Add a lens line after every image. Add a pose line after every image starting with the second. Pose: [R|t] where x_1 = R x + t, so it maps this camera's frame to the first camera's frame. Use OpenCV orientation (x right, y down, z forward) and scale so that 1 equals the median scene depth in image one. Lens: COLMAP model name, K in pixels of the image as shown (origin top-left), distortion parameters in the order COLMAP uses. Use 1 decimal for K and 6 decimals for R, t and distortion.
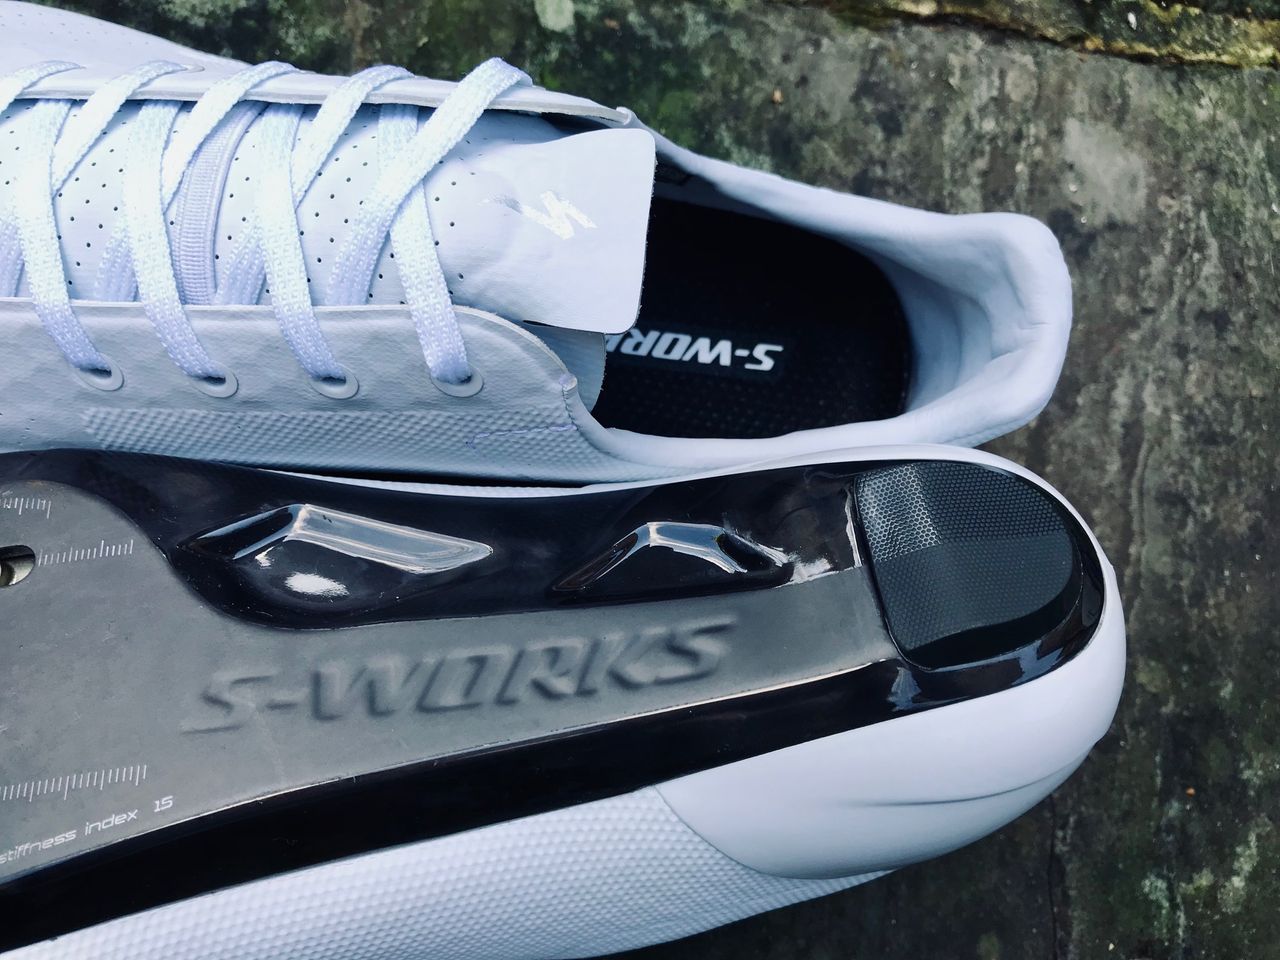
lens RADIAL K [[1071.9, 0, 652.4], [0, 1071.9, 478.9], [0, 0, 1]] dist [-0.040807, 0.045693]
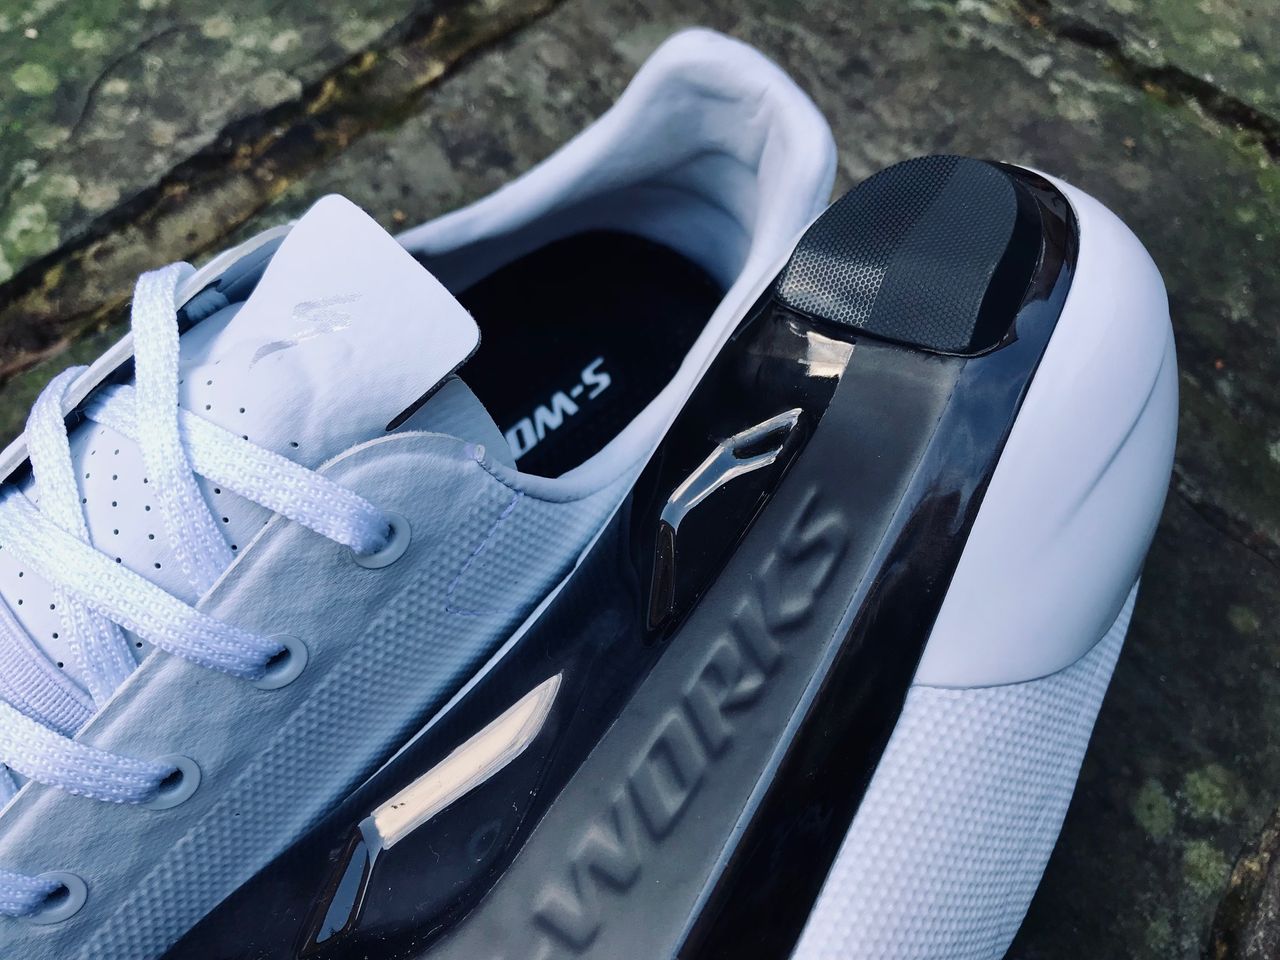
lens RADIAL K [[1071.9, 0, 648.5], [0, 1071.9, 476.3], [0, 0, 1]] dist [-0.040807, 0.045693]
pose [[0.647438, -0.737733, 0.191242, -0.168473], [0.760817, 0.640310, -0.105644, 0.116431], [-0.044517, 0.213898, 0.975841, 0.171719]]
